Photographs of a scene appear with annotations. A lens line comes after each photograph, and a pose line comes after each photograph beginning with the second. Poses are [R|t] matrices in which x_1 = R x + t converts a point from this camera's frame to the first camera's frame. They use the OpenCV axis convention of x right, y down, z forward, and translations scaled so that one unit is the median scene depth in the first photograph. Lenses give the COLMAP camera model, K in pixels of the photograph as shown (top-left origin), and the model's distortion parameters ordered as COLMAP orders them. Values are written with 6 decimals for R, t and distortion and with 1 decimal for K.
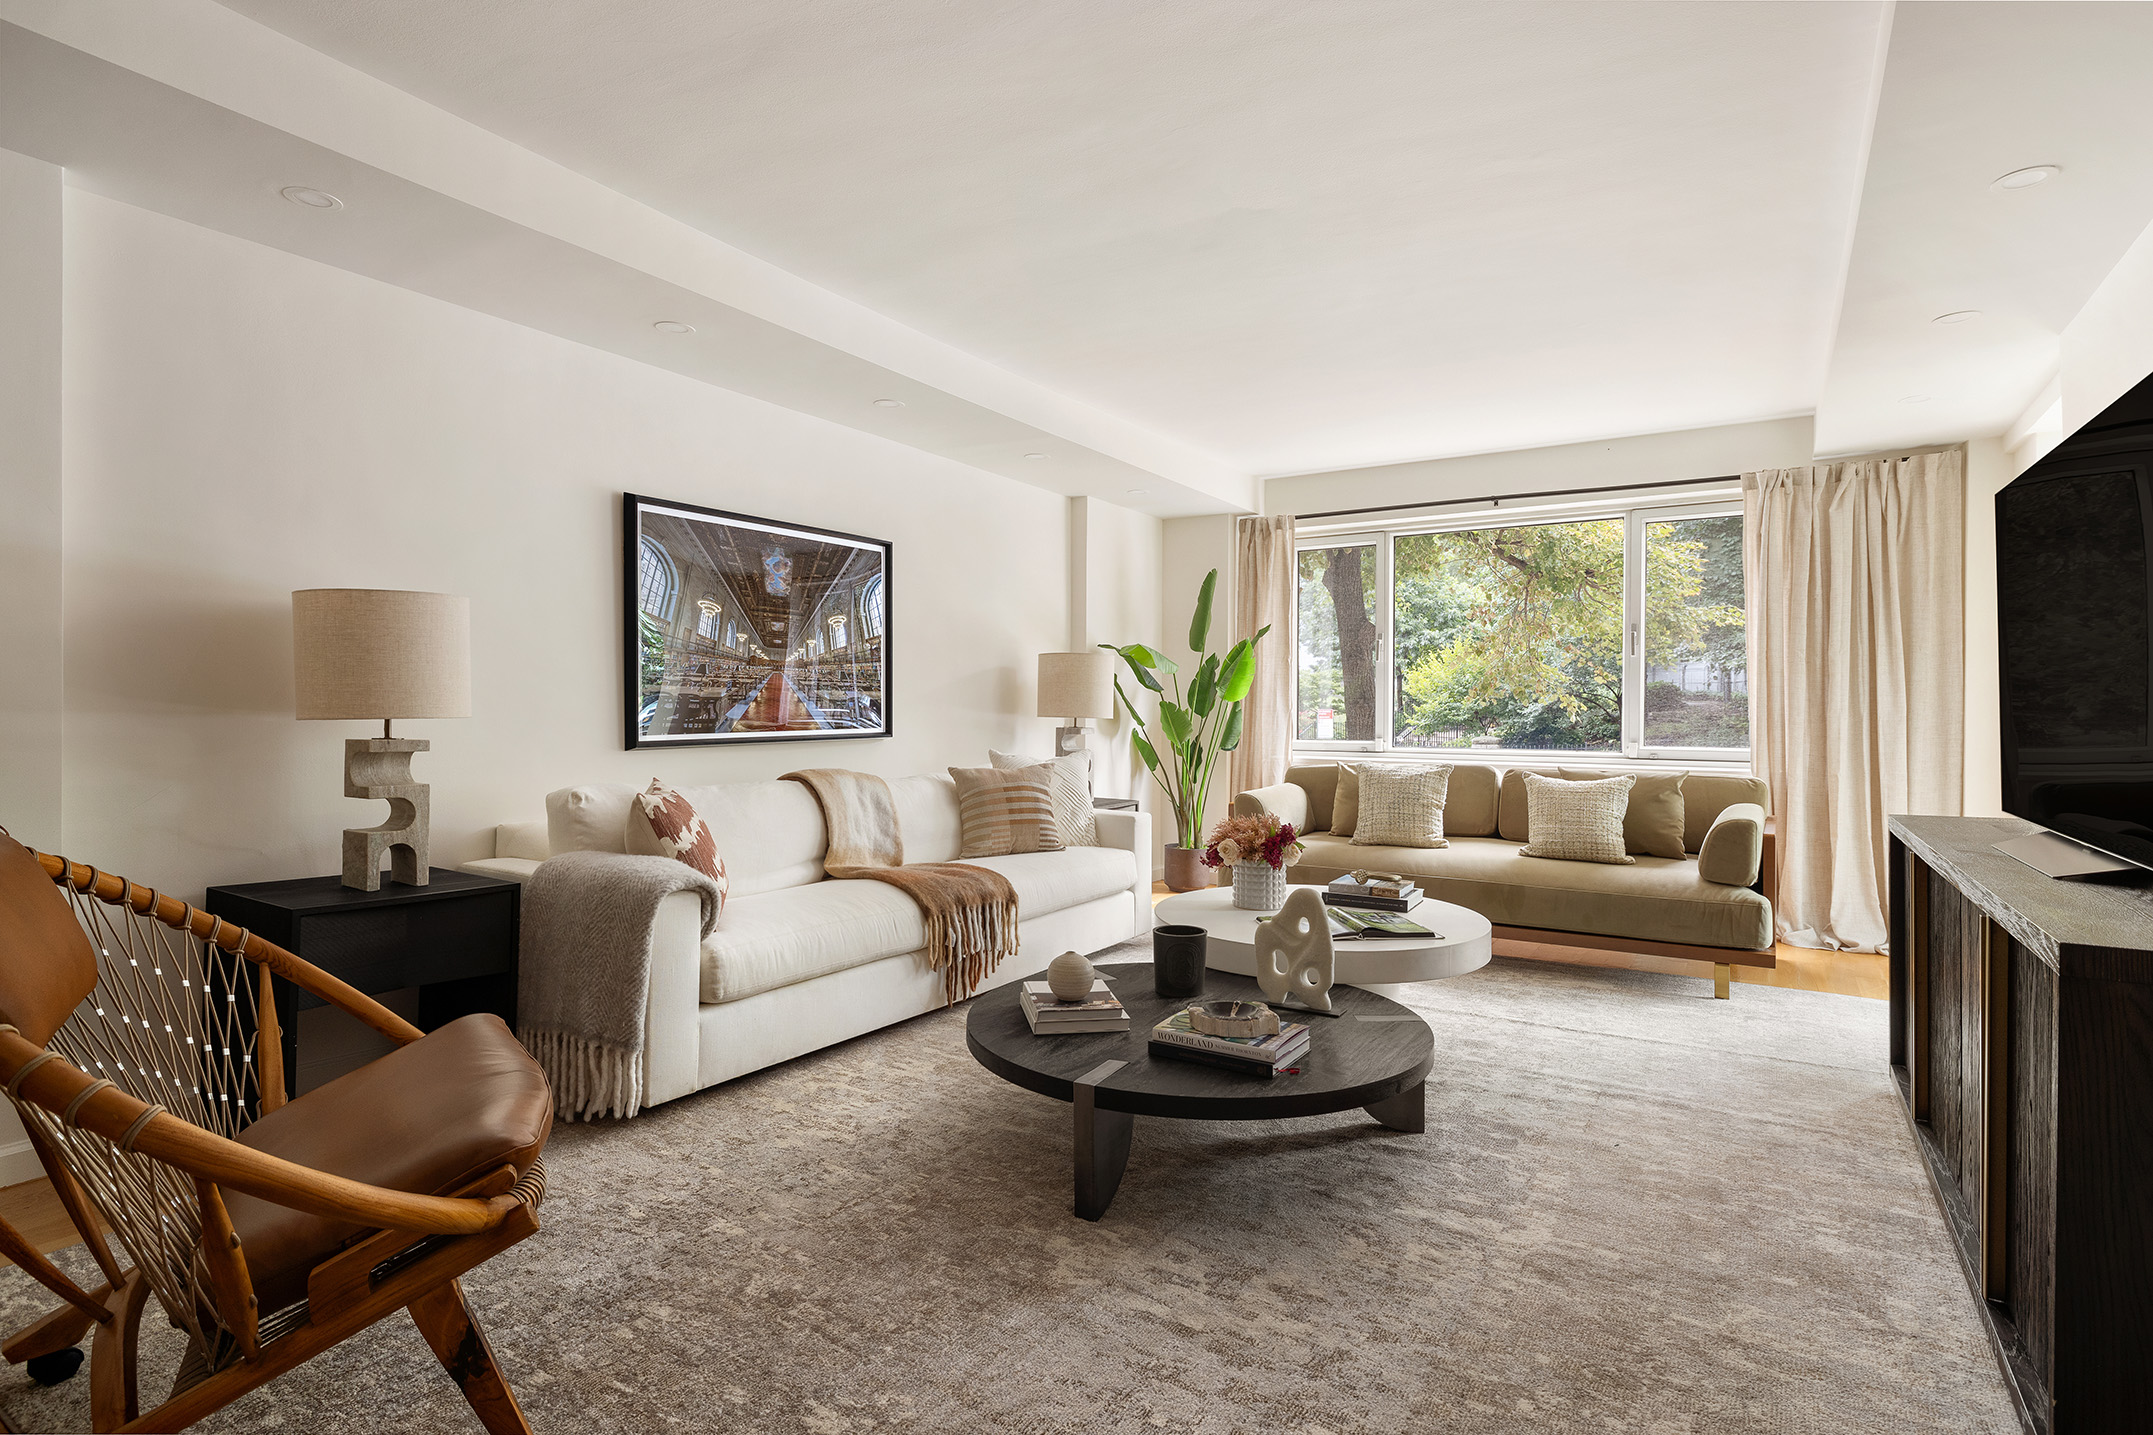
lens RADIAL K [[1137.0, 0, 1079.3], [0, 1137.0, 715.9], [0, 0, 1]] dist [-0.001399, -0.000043]
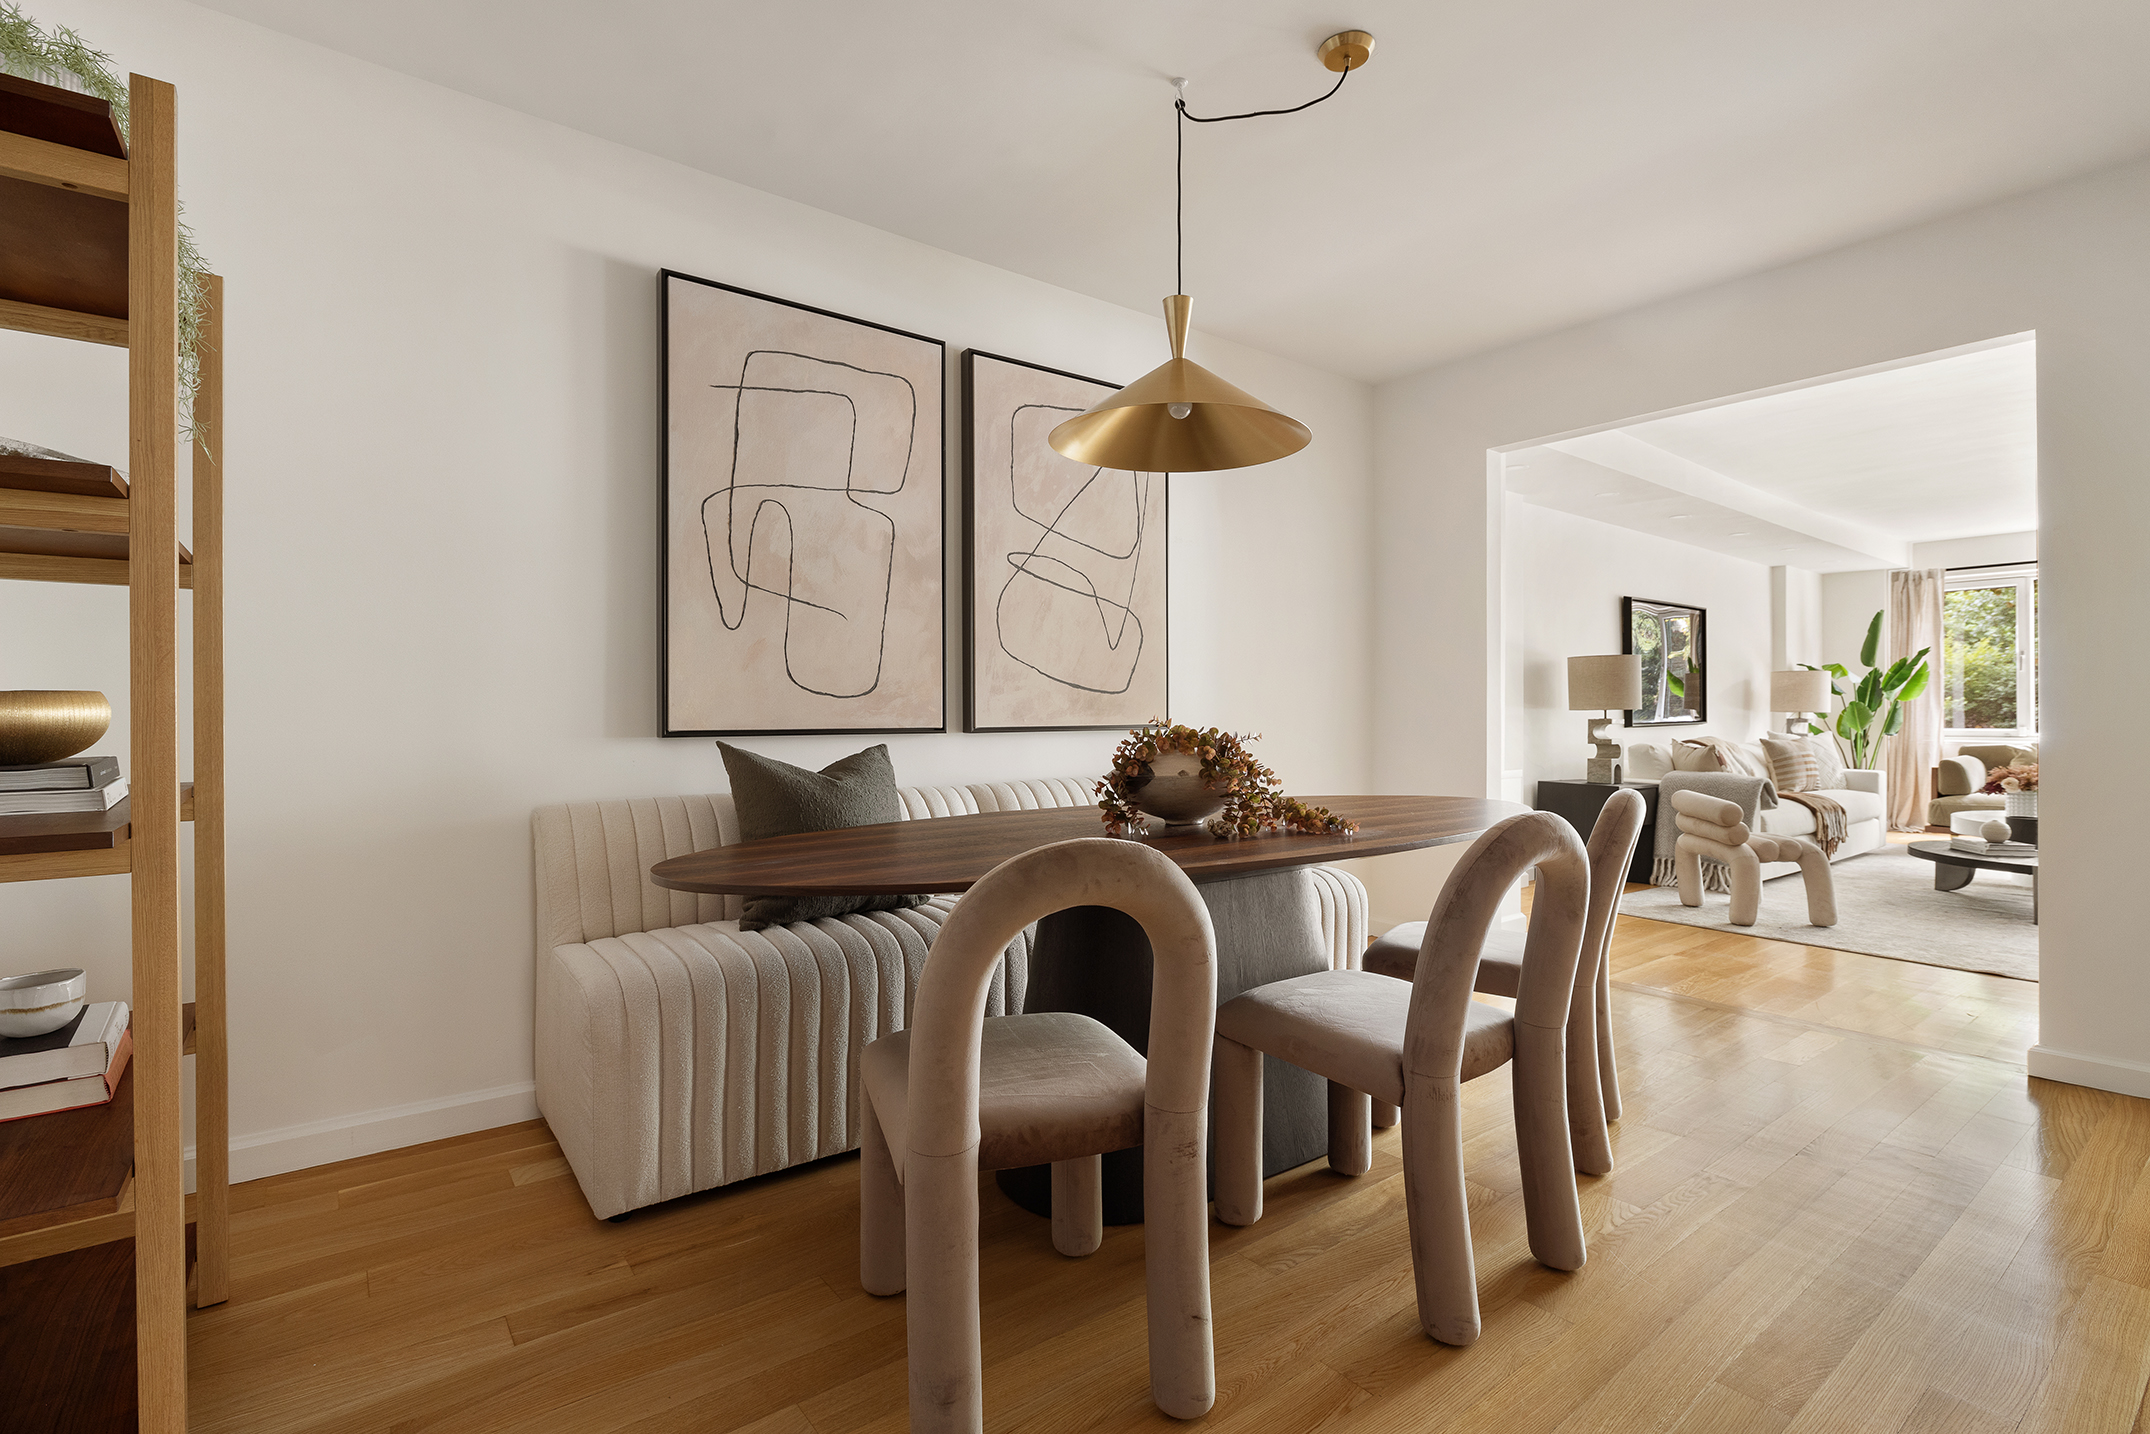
lens RADIAL K [[981.7, 0, 1073.1], [0, 981.7, 708.0], [0, 0, 1]] dist [0.000192, 0.000180]
pose [[0.931273, -0.000386, -0.364321, -0.386494], [-0.000720, 0.999996, -0.002899, 0.000879], [0.364321, 0.002962, 0.931269, -0.544694]]
